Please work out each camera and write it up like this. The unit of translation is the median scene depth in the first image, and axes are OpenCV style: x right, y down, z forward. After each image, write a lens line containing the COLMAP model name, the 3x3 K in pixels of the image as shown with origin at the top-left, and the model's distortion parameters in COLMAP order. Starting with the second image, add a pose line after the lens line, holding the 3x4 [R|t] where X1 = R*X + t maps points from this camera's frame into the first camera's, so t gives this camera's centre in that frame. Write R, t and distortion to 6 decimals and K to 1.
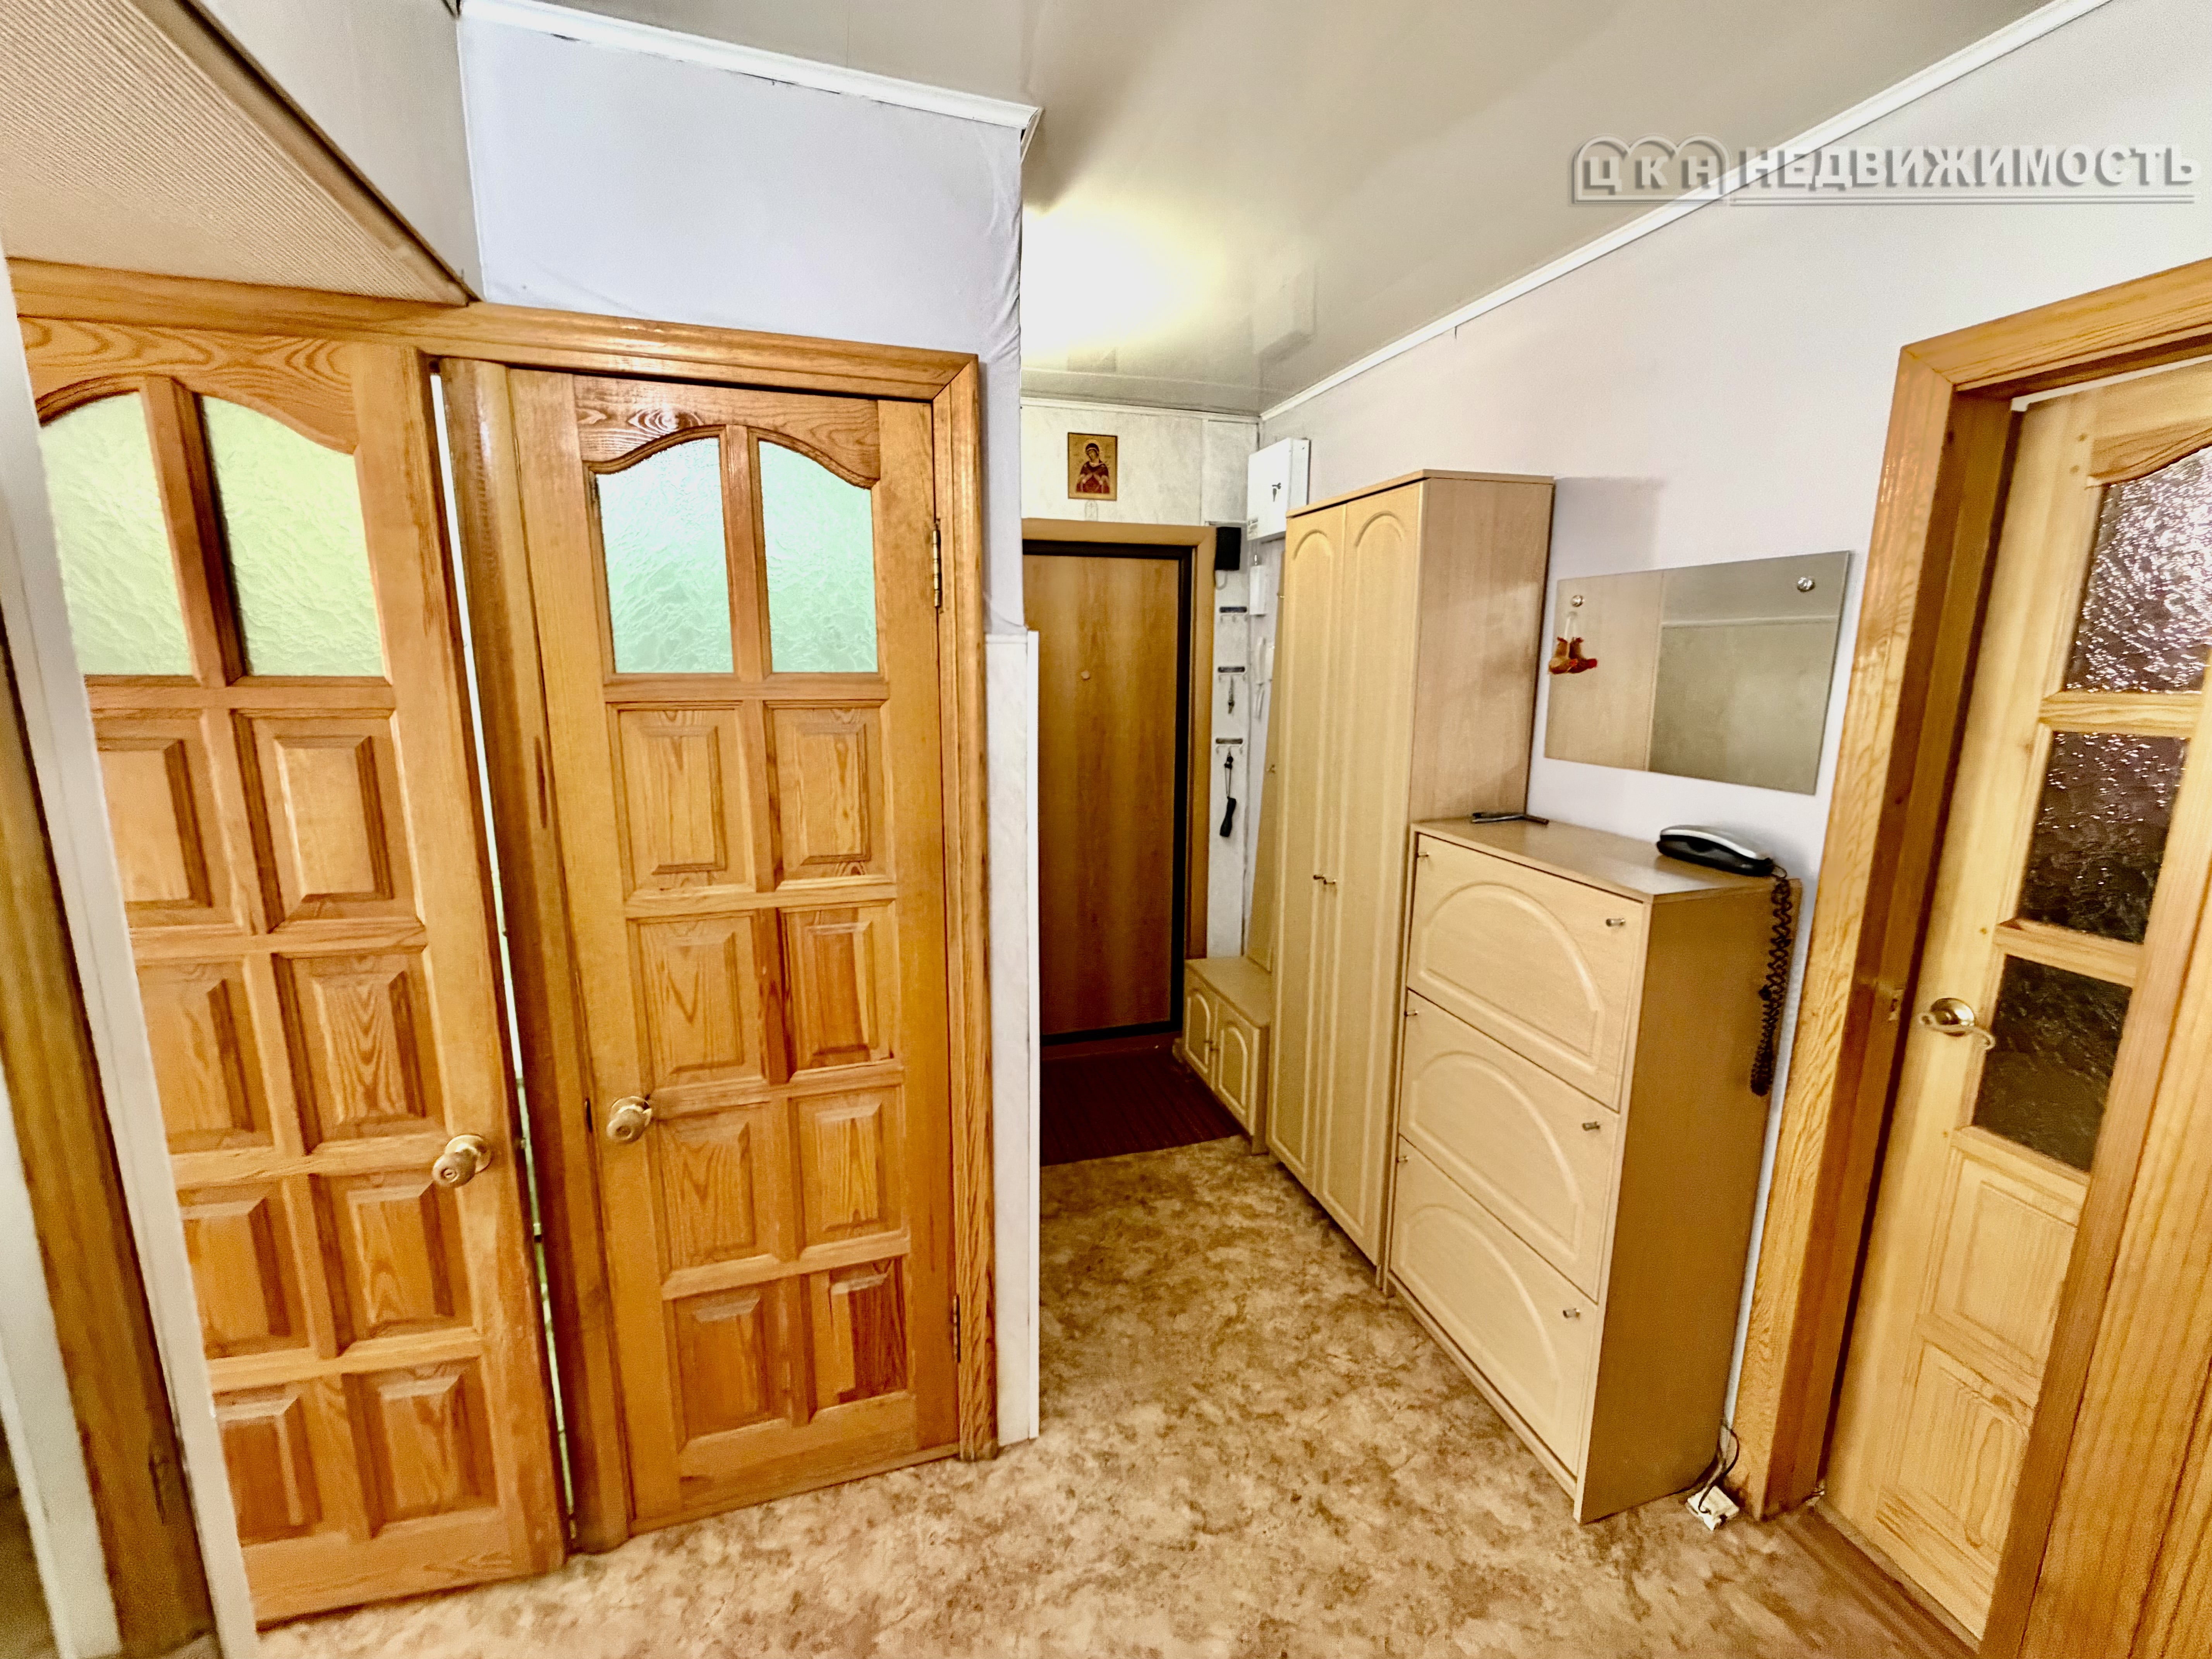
lens RADIAL K [[885.7, 0, 1099.1], [0, 885.7, 816.1], [0, 0, 1]] dist [0.002506, -0.000419]
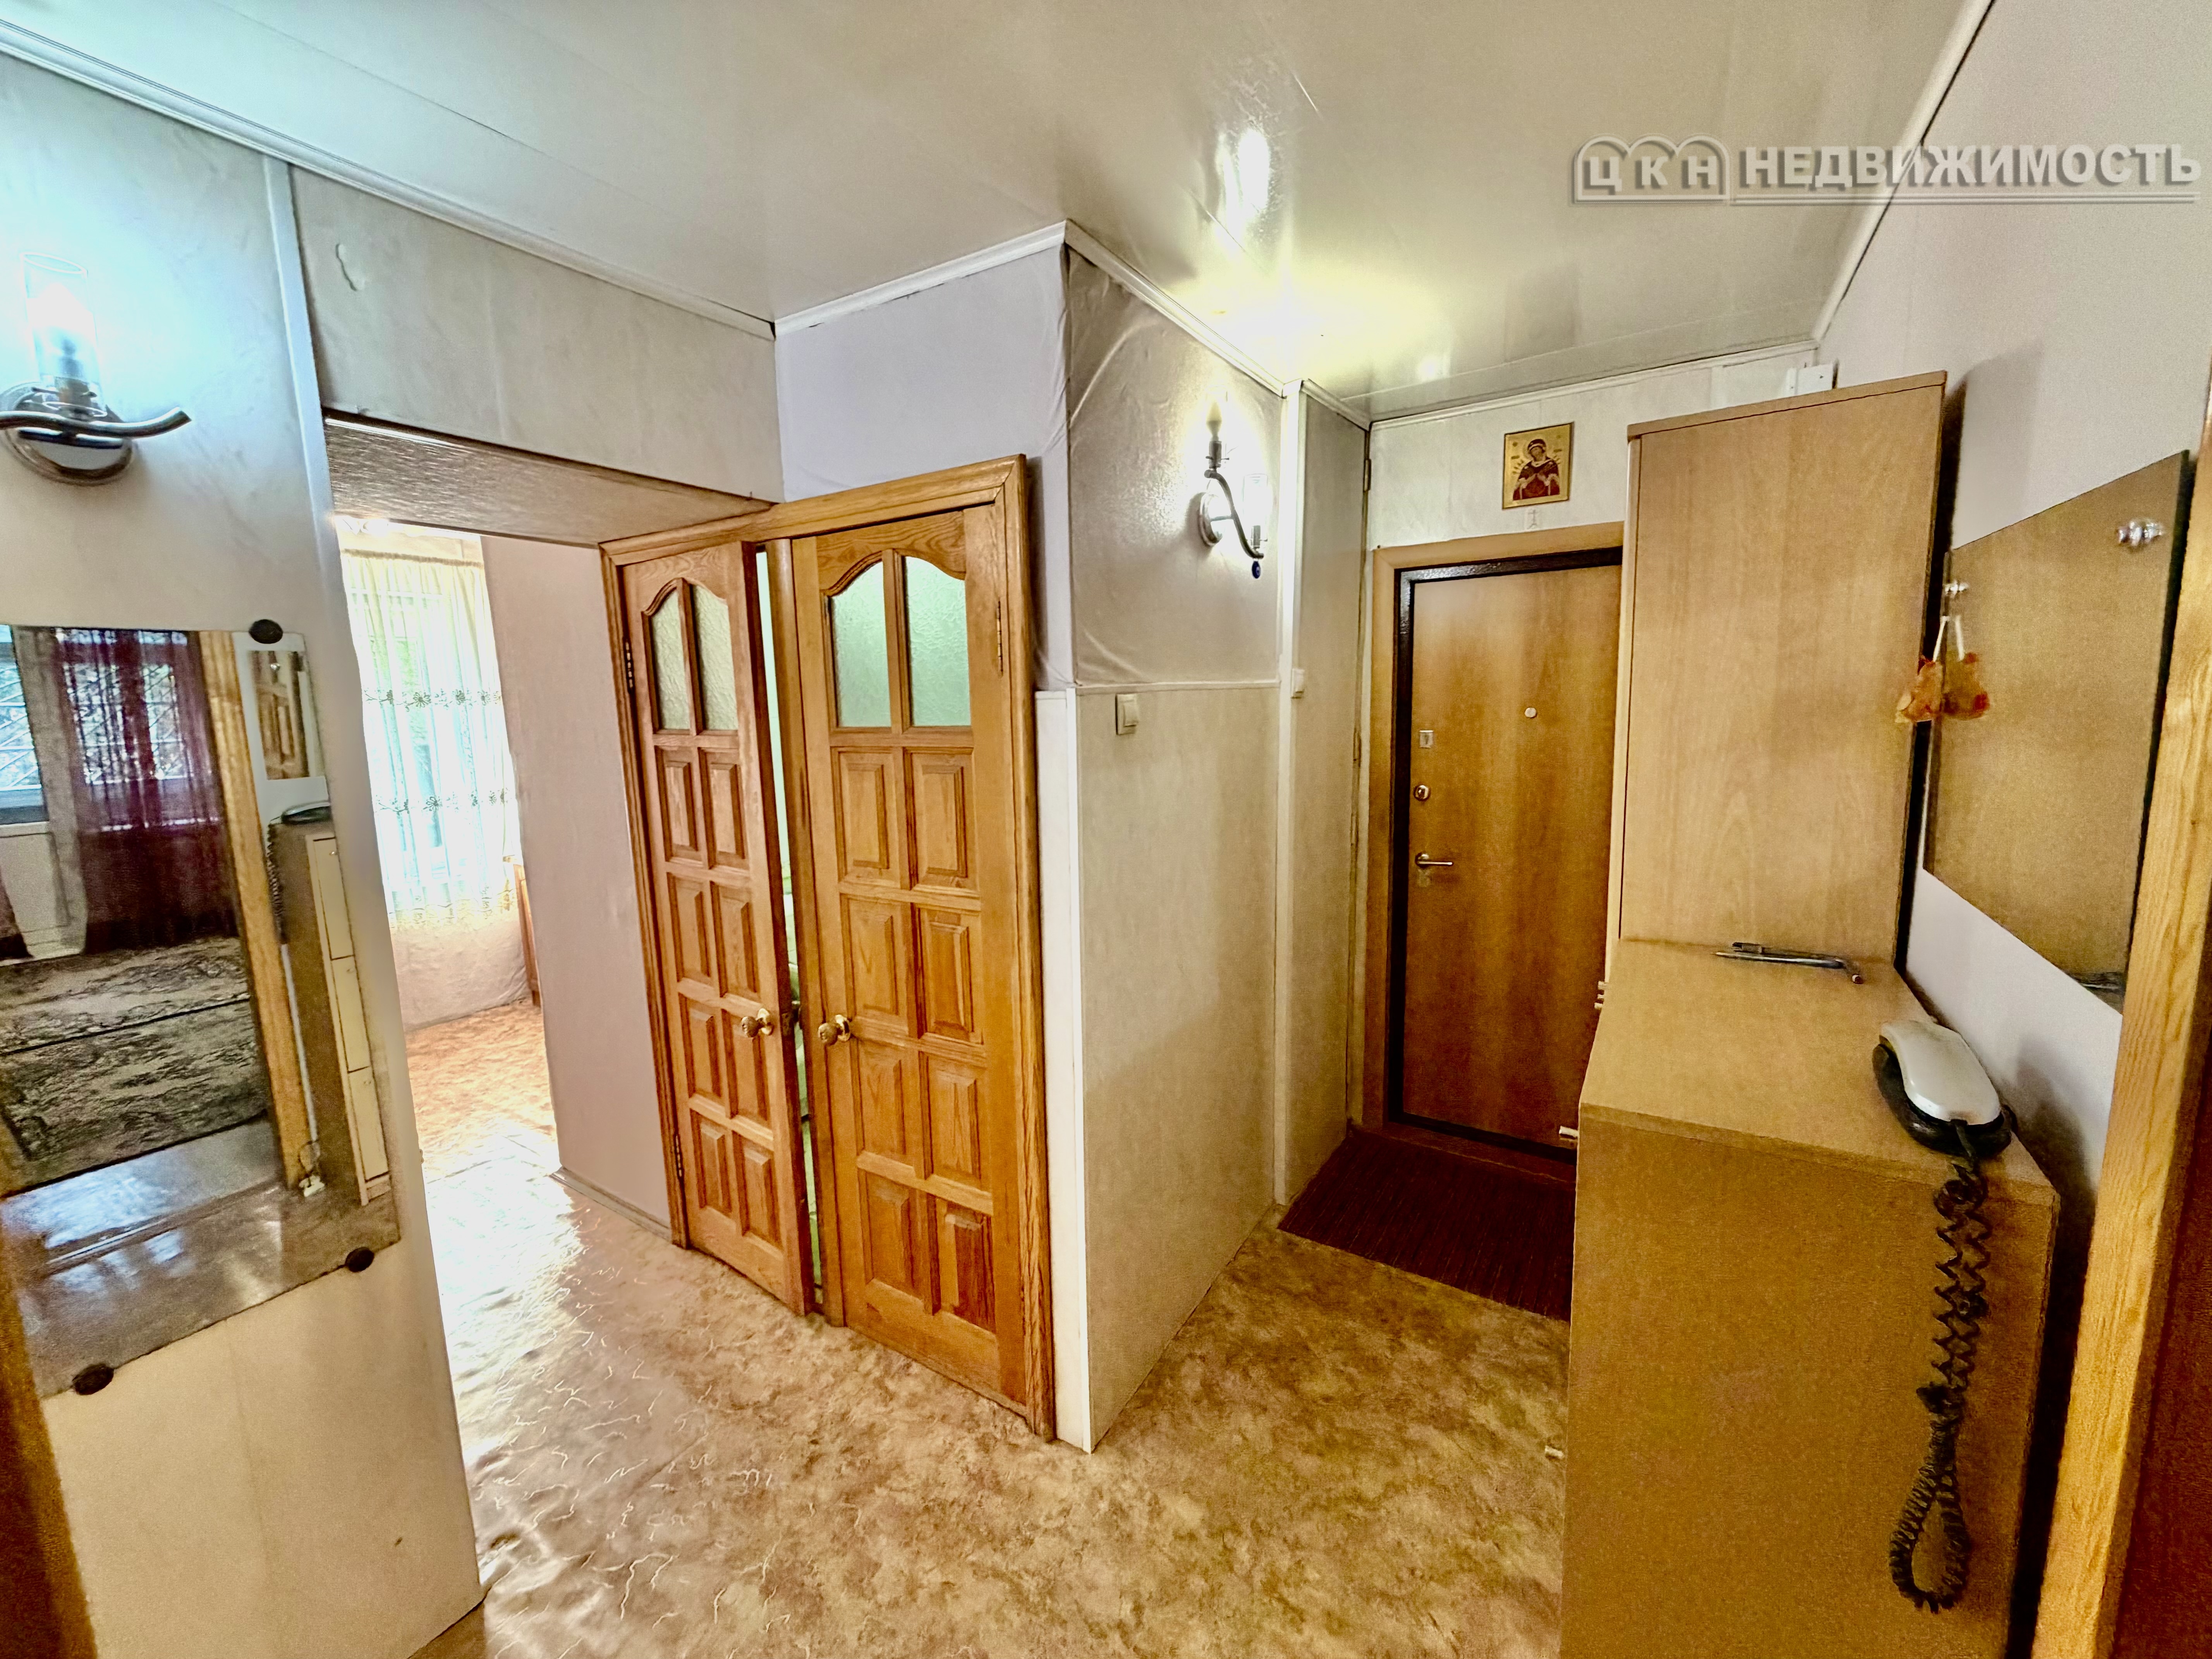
lens RADIAL K [[885.7, 0, 1098.8], [0, 885.7, 816.5], [0, 0, 1]] dist [0.002506, -0.000419]
pose [[0.654106, 0.079868, -0.752175, 0.767905], [-0.102497, 0.994597, 0.016477, -0.072051], [0.749427, 0.066318, 0.658758, 0.315952]]
